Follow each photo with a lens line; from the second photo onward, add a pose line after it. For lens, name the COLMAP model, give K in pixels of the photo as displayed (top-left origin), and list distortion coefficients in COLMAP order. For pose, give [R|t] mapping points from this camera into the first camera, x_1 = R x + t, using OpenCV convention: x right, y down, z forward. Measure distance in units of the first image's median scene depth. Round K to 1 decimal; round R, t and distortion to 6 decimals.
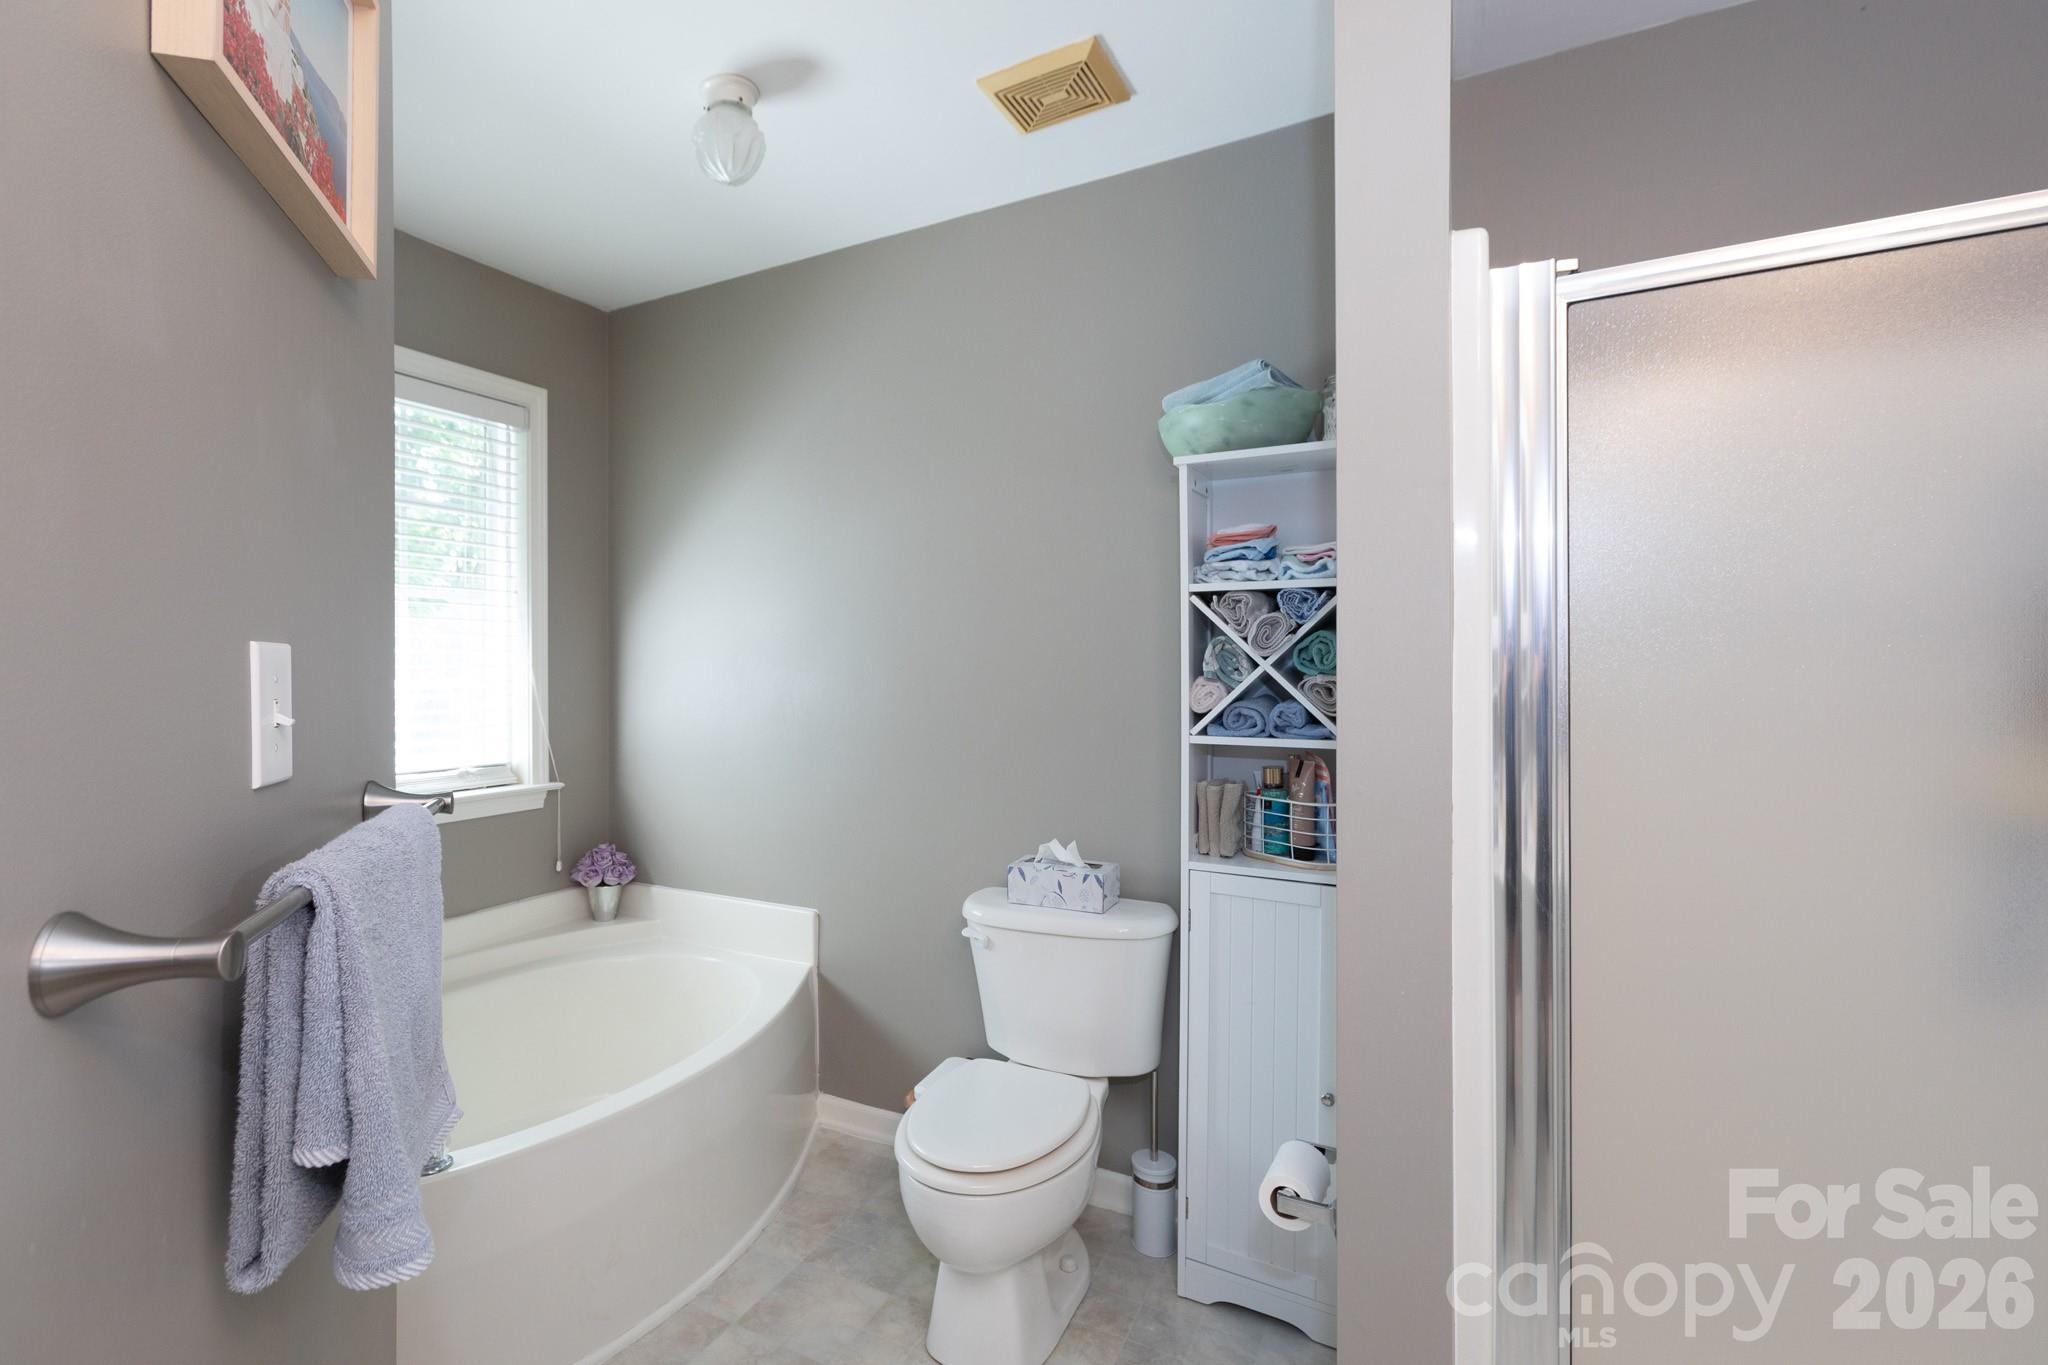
lens RADIAL K [[930.9, 0, 1024.0], [0, 930.9, 682.5], [0, 0, 1]] dist [0.030013, 0.000099]
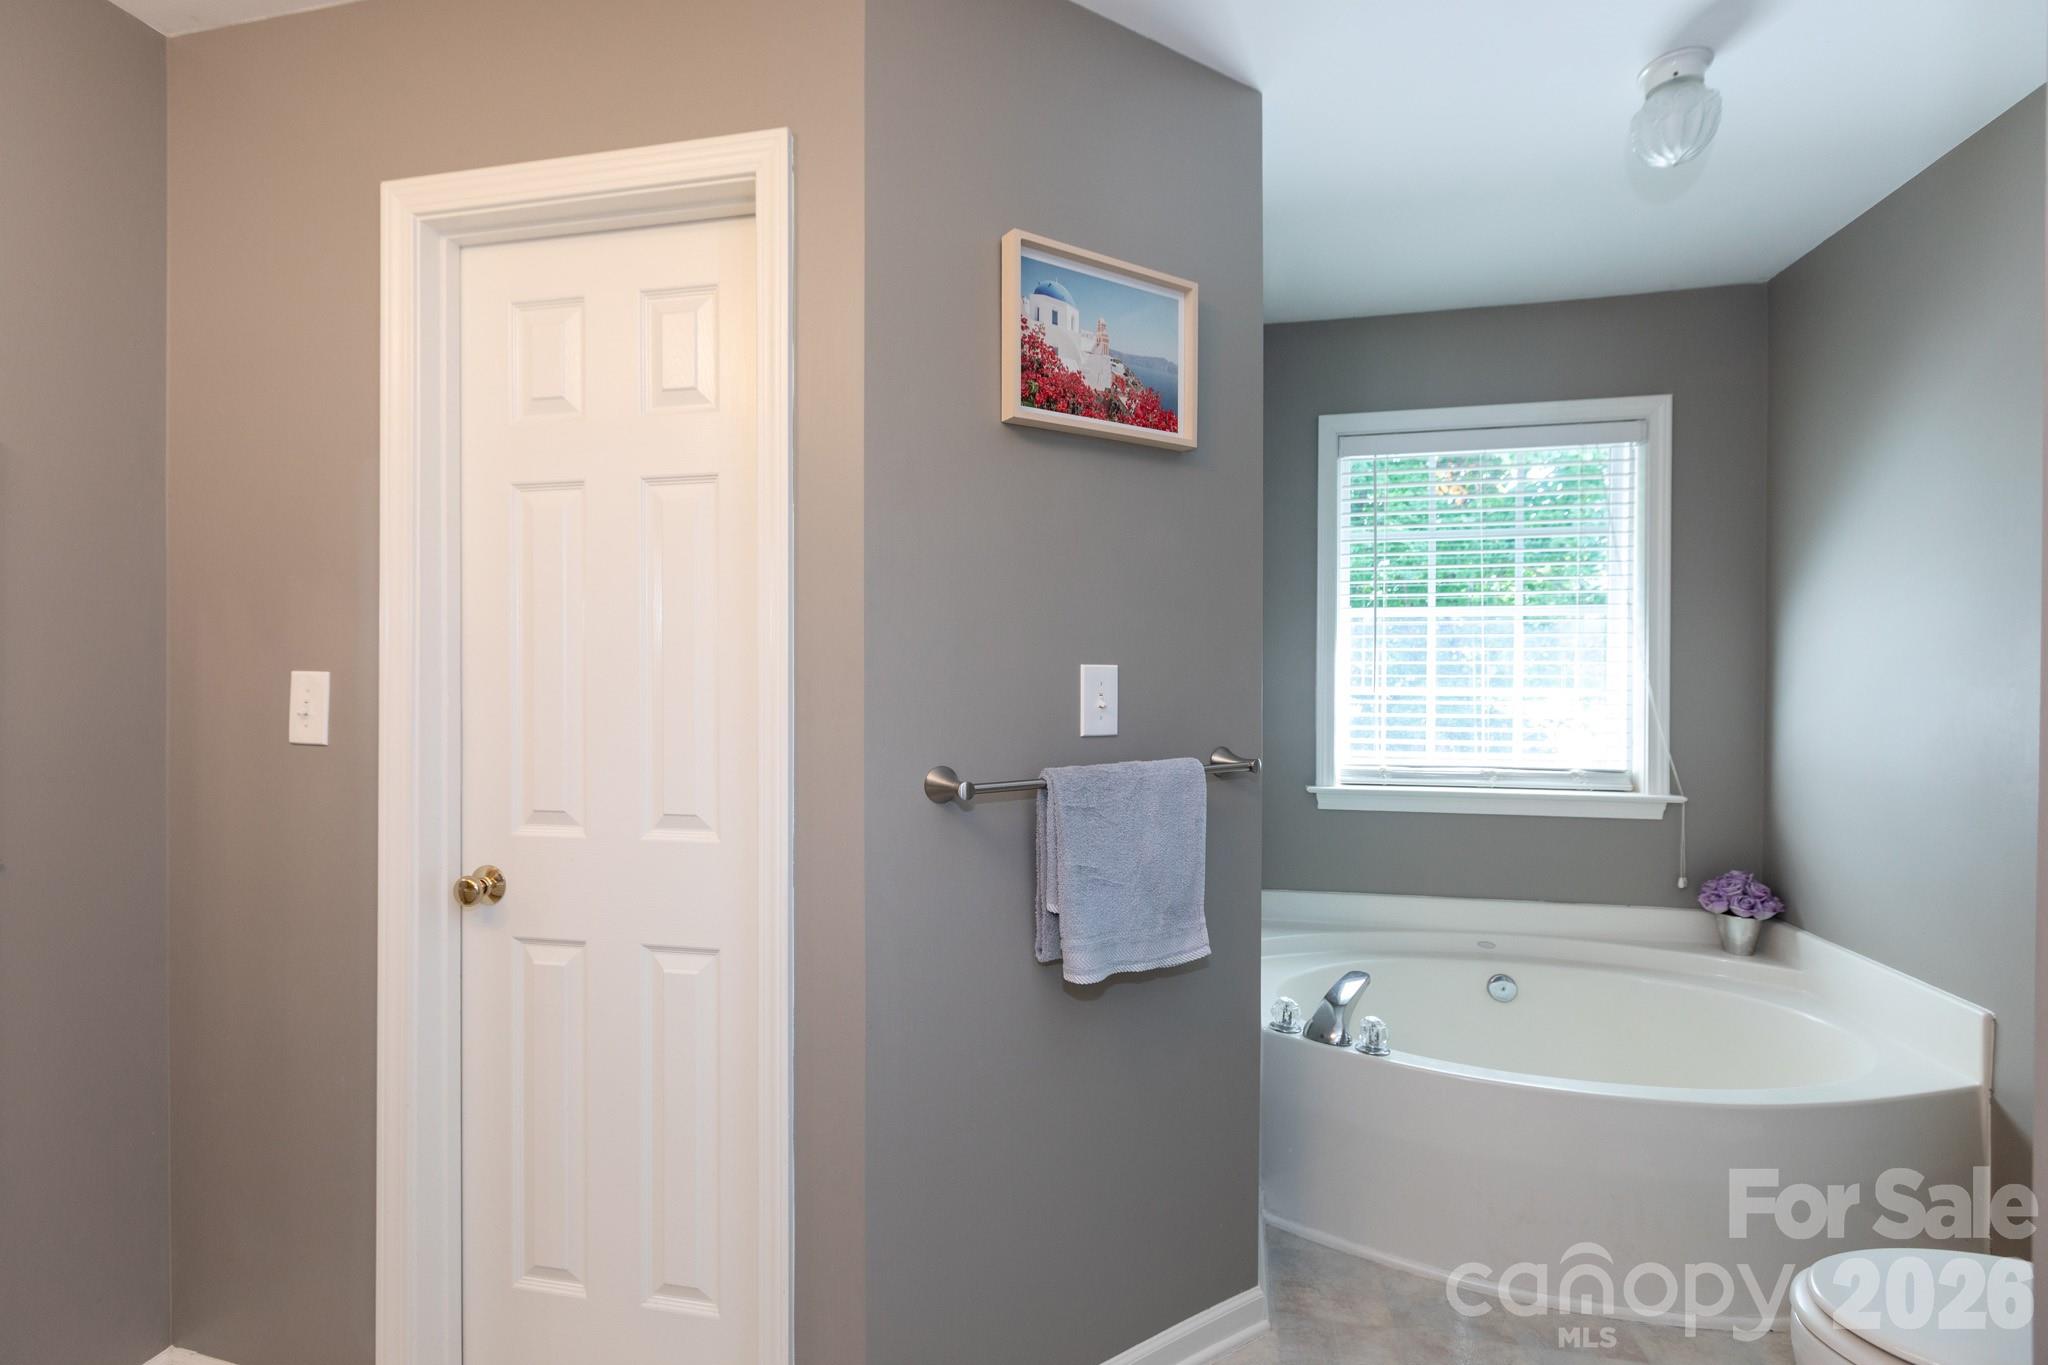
lens RADIAL K [[922.4, 0, 1010.2], [0, 922.4, 679.5], [0, 0, 1]] dist [-0.000758, -0.000074]
pose [[0.312340, 0.002401, -0.949967, 0.196189], [-0.015449, 0.999877, -0.002552, -0.000687], [0.949845, 0.015473, 0.312339, 0.044233]]
